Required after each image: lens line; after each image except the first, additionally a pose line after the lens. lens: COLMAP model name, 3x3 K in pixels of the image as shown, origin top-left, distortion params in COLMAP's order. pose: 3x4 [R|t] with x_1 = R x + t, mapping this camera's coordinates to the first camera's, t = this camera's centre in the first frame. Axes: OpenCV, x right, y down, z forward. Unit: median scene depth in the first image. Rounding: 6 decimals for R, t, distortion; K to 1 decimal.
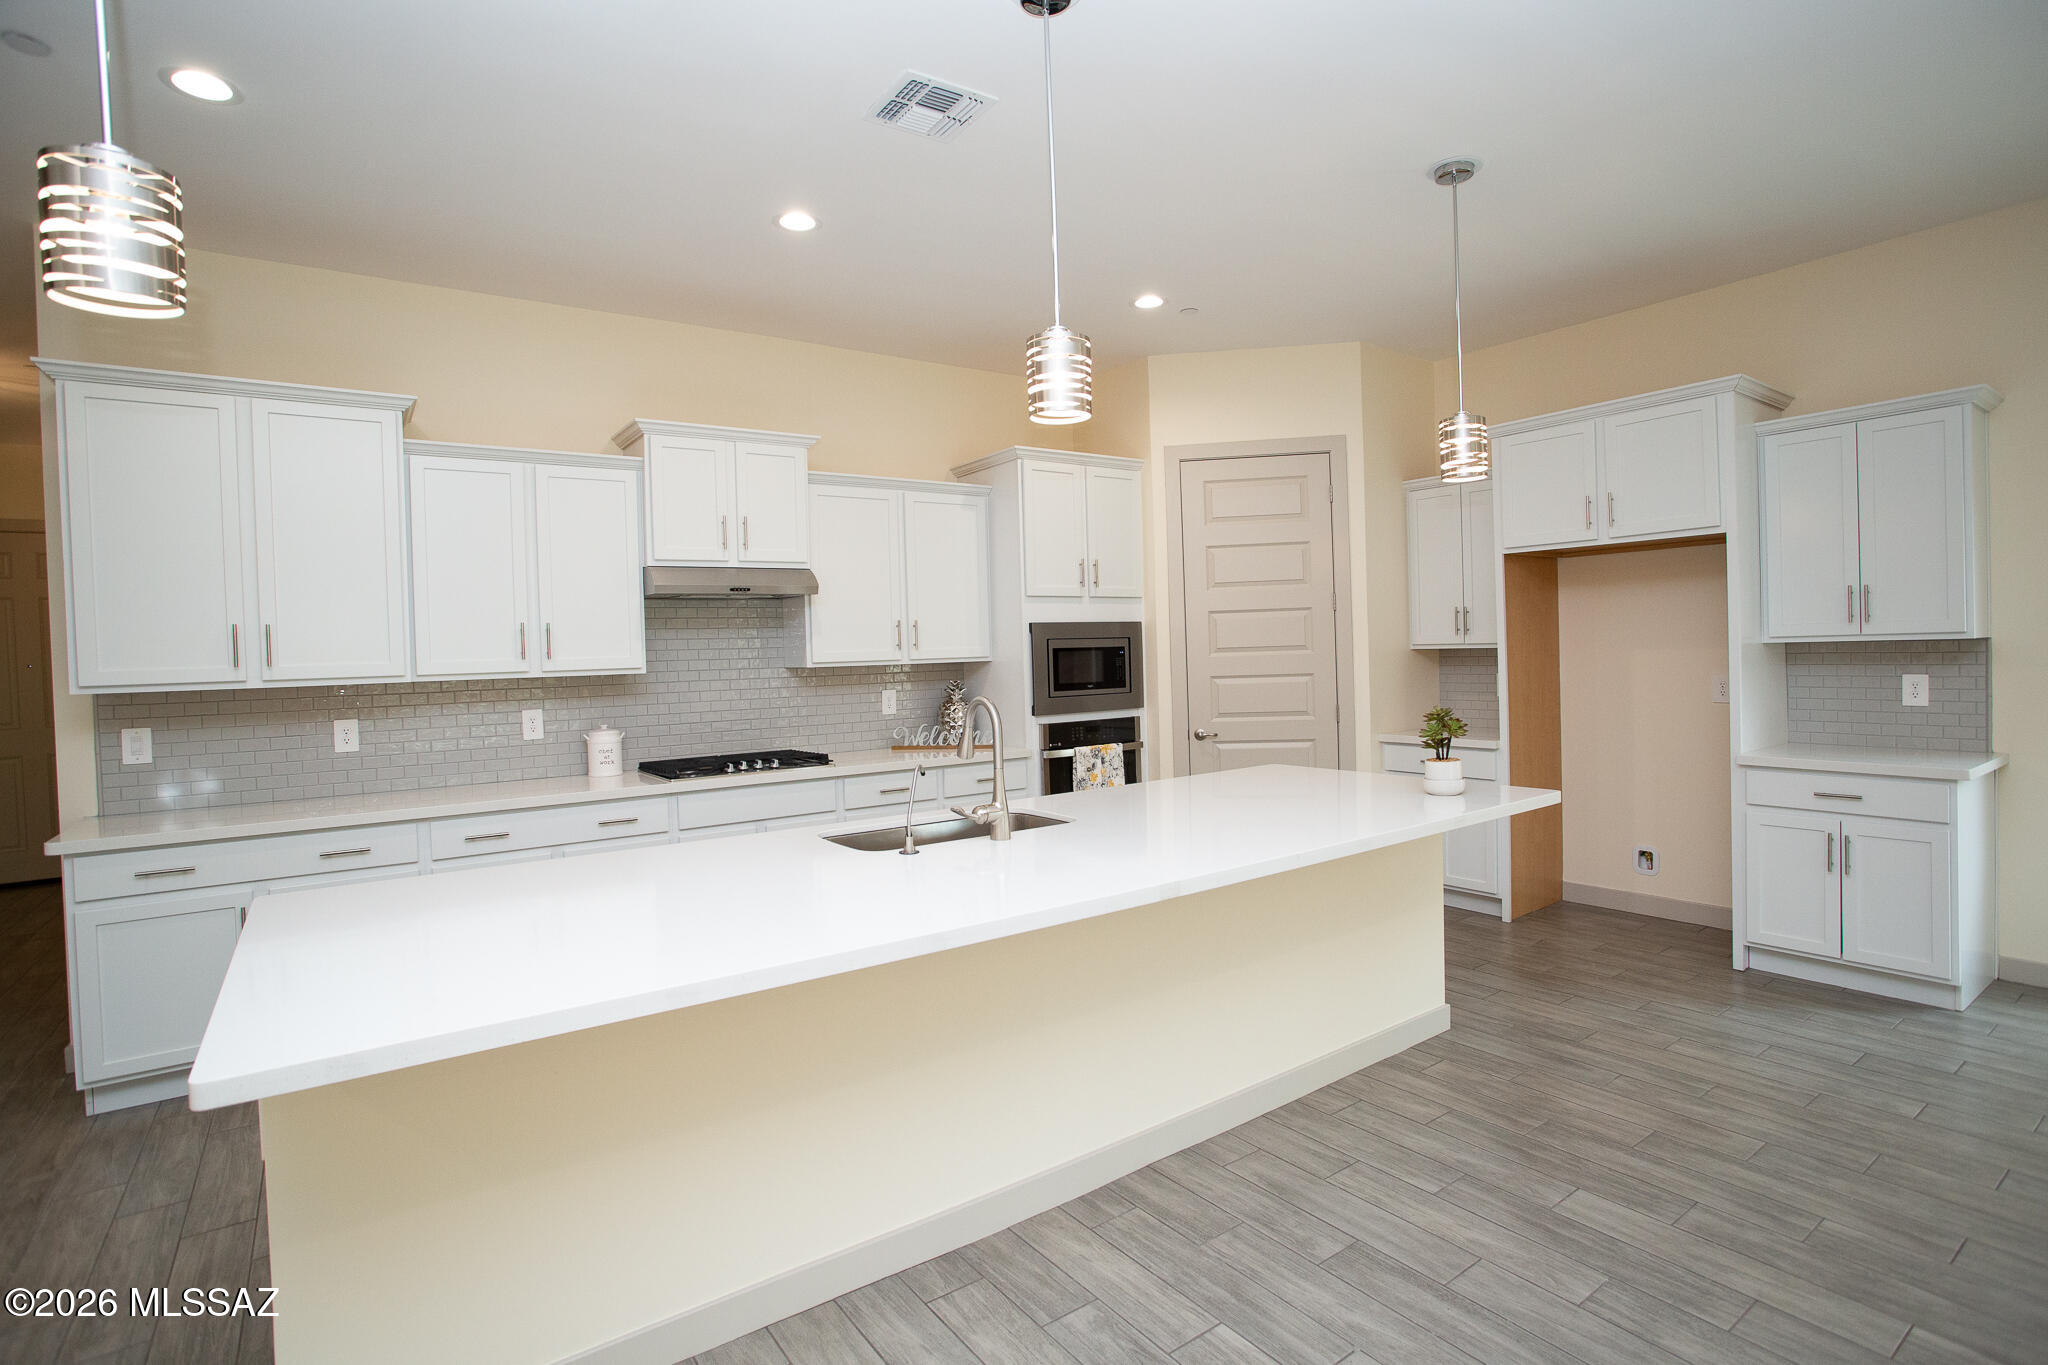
lens RADIAL K [[998.0, 0, 1041.1], [0, 998.0, 674.4], [0, 0, 1]] dist [-0.054611, 0.019063]
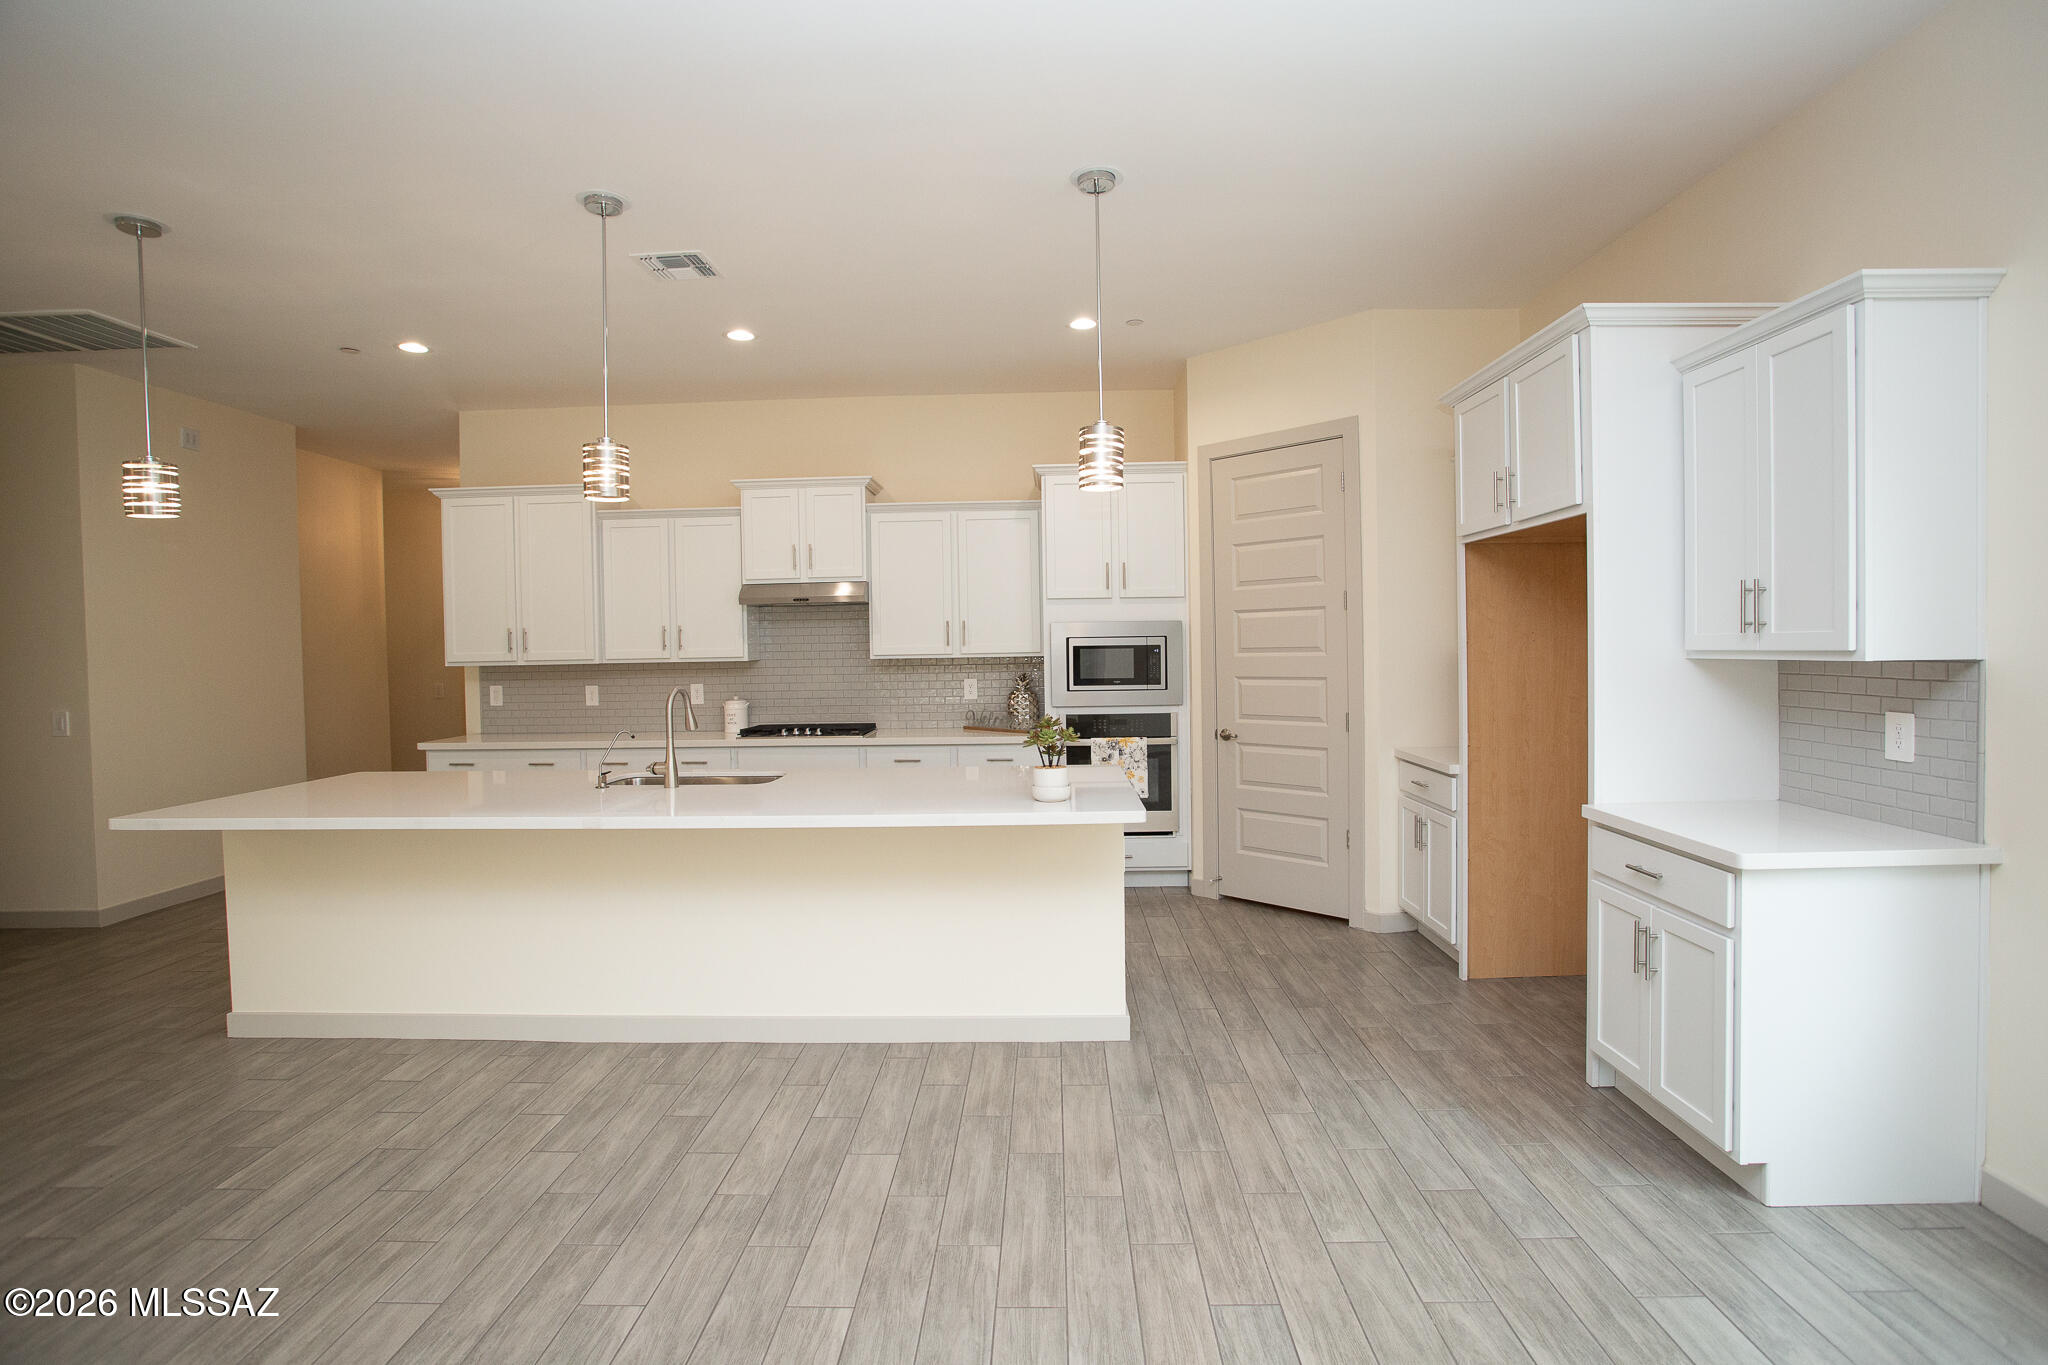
lens RADIAL K [[998.0, 0, 1023.5], [0, 998.0, 681.1], [0, 0, 1]] dist [-0.054611, 0.019063]
pose [[0.798841, 0.037919, -0.600345, 0.740246], [-0.021895, 0.999183, 0.033976, -0.027869], [0.601143, -0.013997, 0.799019, 0.110719]]
